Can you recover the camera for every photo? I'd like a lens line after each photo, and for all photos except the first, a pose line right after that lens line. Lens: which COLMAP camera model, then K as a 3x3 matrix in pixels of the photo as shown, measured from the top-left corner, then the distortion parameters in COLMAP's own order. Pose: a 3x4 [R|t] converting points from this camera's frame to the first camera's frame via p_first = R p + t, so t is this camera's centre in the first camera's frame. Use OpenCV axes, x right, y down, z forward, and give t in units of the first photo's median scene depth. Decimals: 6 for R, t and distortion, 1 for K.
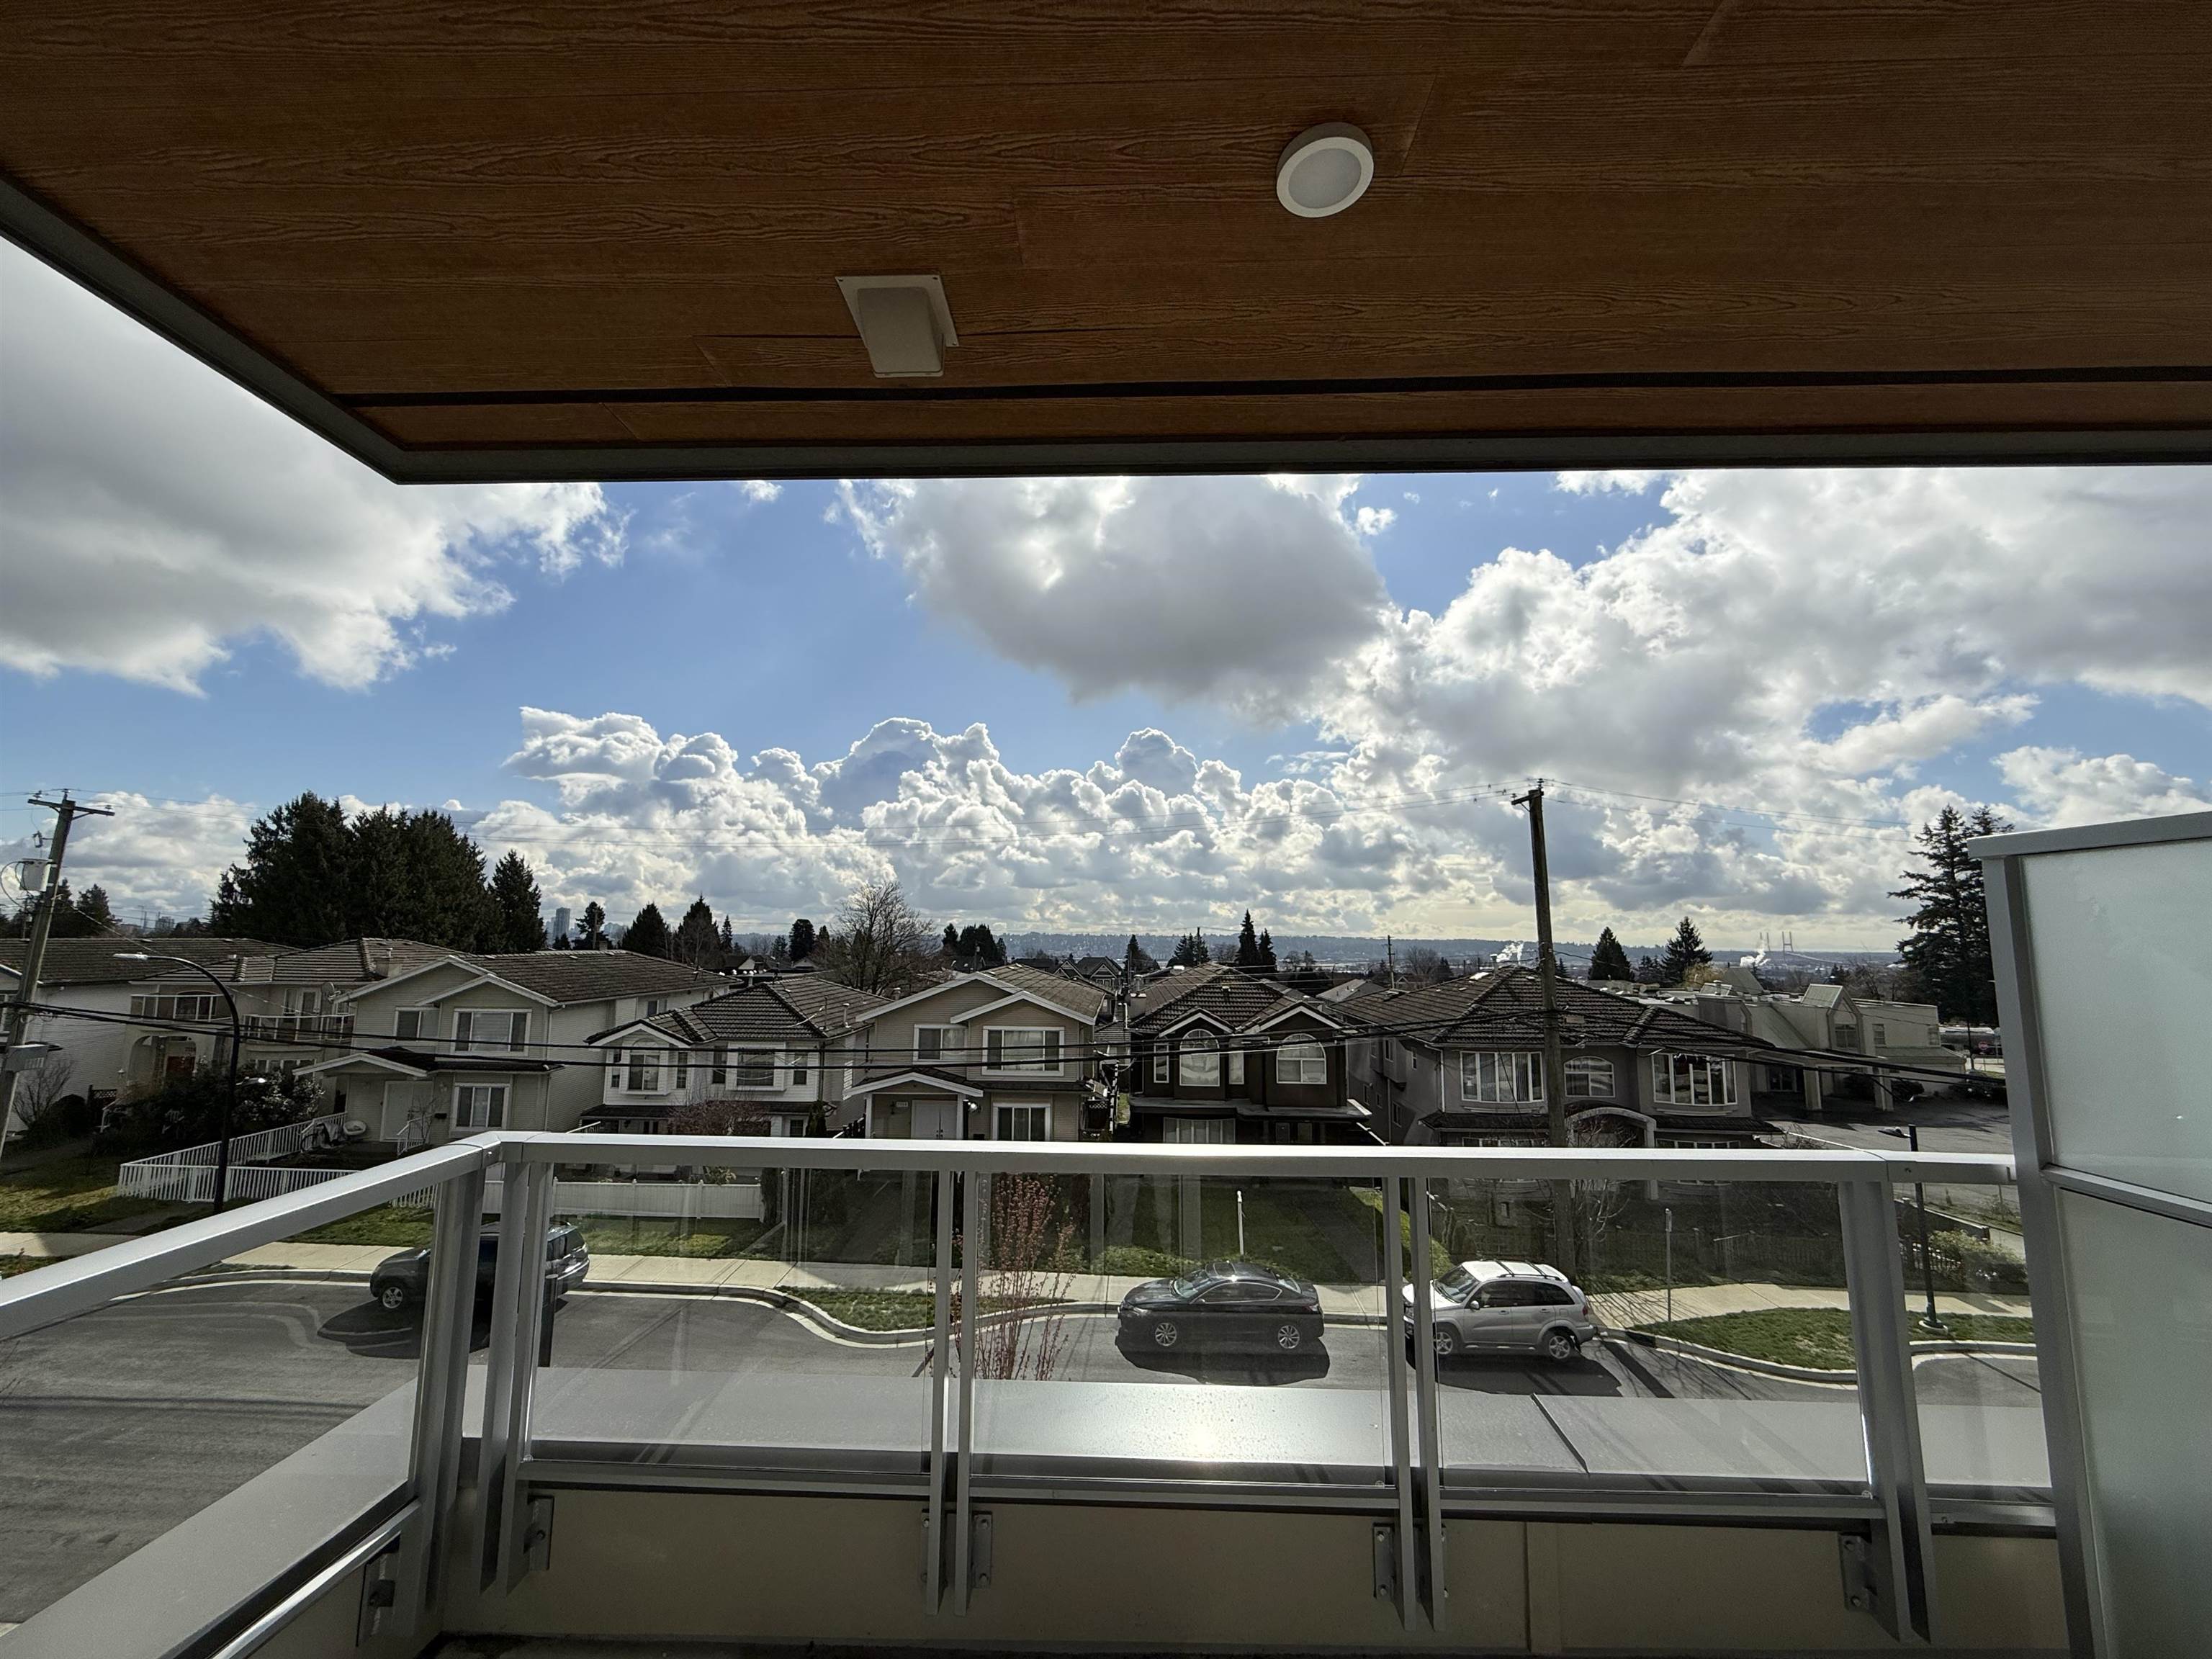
lens RADIAL K [[880.5, 0, 1100.3], [0, 880.5, 821.4], [0, 0, 1]] dist [-0.002719, 0.000592]
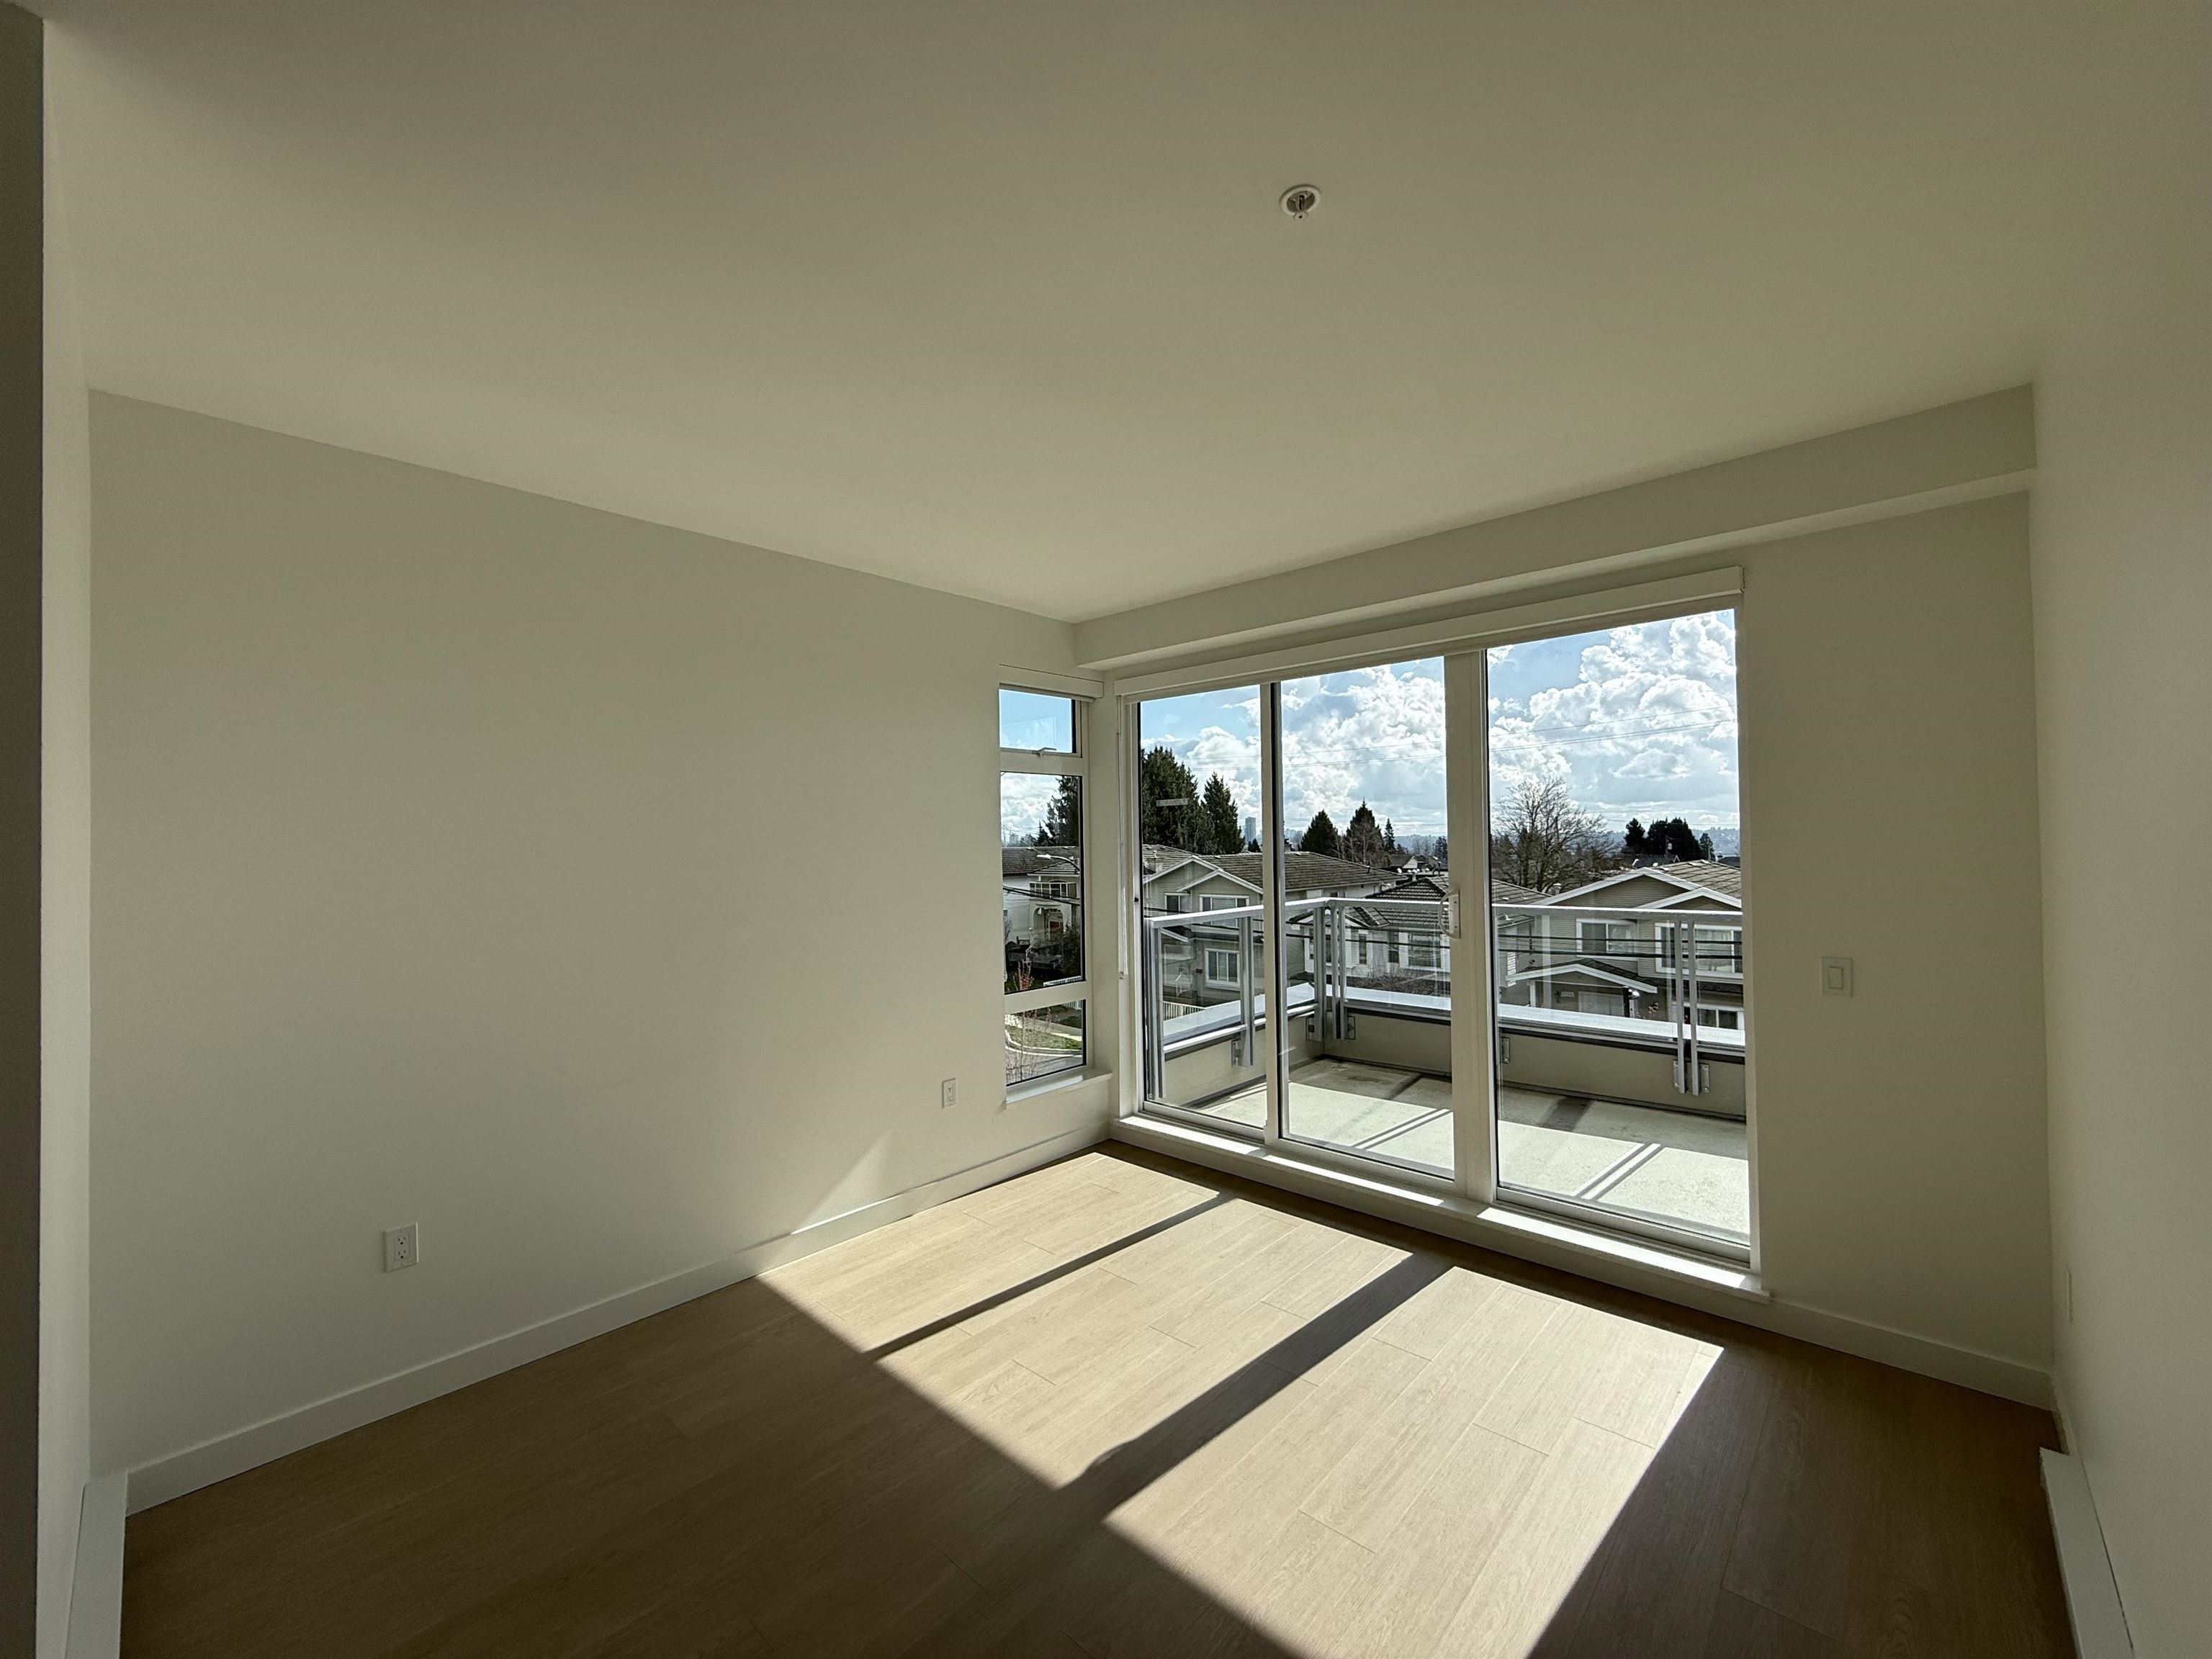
lens RADIAL K [[880.5, 0, 1099.2], [0, 880.5, 832.9], [0, 0, 1]] dist [-0.002719, 0.000592]
pose [[0.753597, -0.025694, -0.656835, 0.039842], [0.107008, 0.990702, 0.084018, -0.011087], [0.648569, -0.133602, 0.749339, -0.097671]]
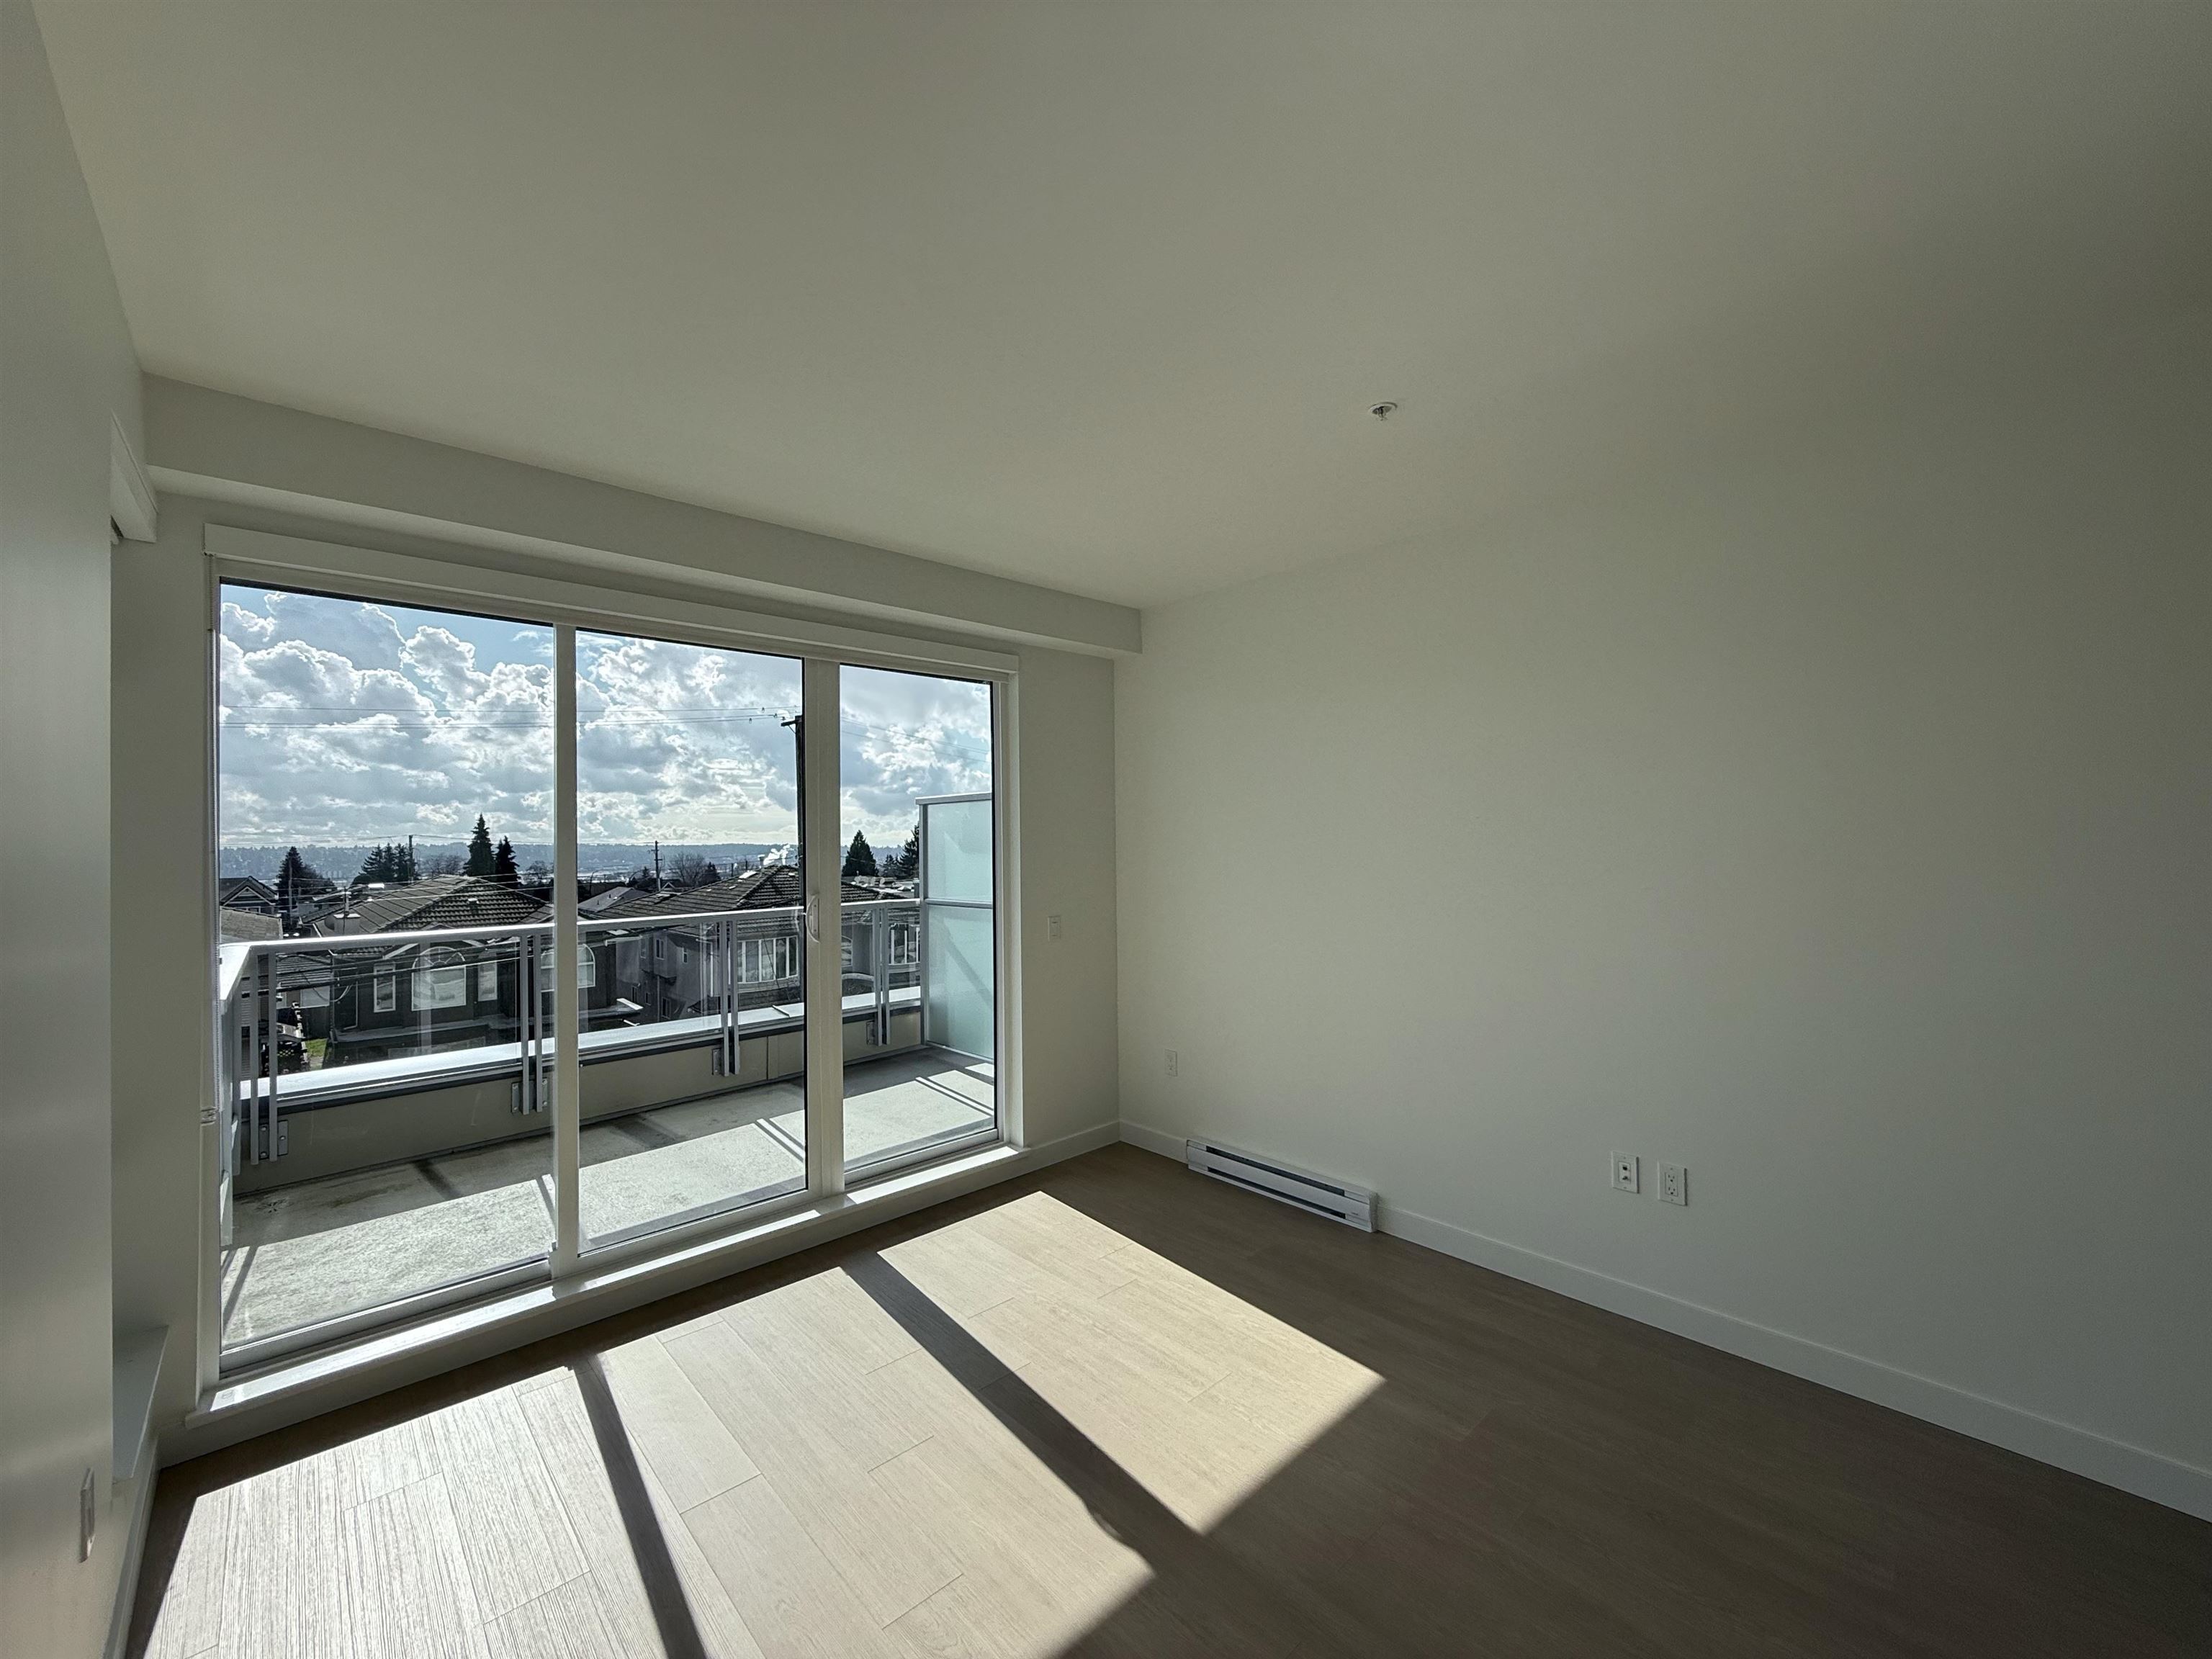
lens RADIAL K [[880.5, 0, 1101.1], [0, 880.5, 817.3], [0, 0, 1]] dist [-0.002719, 0.000592]
pose [[0.707571, 0.000342, 0.706643, -0.041181], [-0.073052, 0.994677, 0.072666, -0.010296], [-0.702857, -0.103037, 0.703829, -0.090533]]
